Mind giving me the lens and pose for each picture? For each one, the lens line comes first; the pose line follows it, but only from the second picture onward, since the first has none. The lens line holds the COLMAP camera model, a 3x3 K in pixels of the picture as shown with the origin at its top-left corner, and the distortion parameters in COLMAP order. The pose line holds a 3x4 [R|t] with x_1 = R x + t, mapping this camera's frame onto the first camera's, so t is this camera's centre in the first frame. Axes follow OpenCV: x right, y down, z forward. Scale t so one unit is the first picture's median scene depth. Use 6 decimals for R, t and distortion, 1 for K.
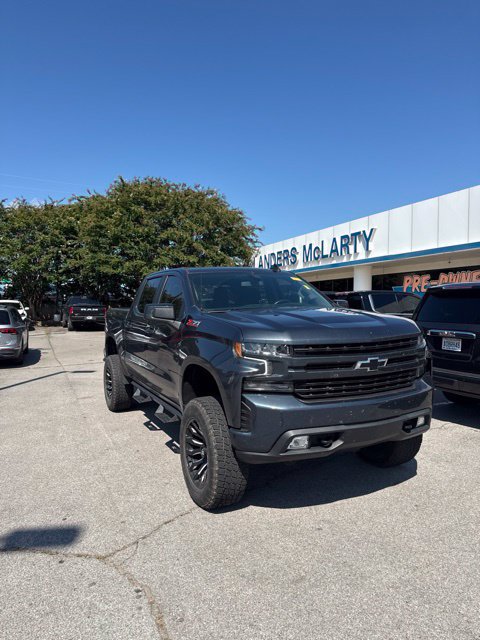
lens RADIAL K [[436.9, 0, 194.8], [0, 436.9, 320.8], [0, 0, 1]] dist [0.002866, -0.001376]
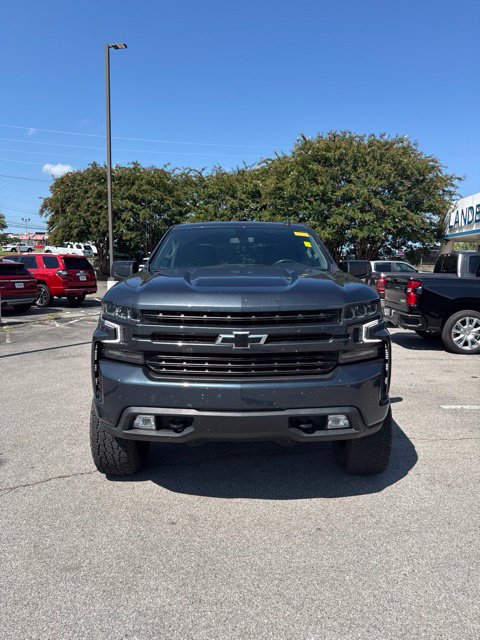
lens RADIAL K [[423.1, 0, 220.2], [0, 423.1, 318.1], [0, 0, 1]] dist [0.008077, -0.000029]
pose [[0.904453, 0.064235, -0.421708, 0.116897], [-0.028722, 0.995524, 0.090039, -0.001117], [0.425604, -0.069324, 0.902250, 0.051851]]
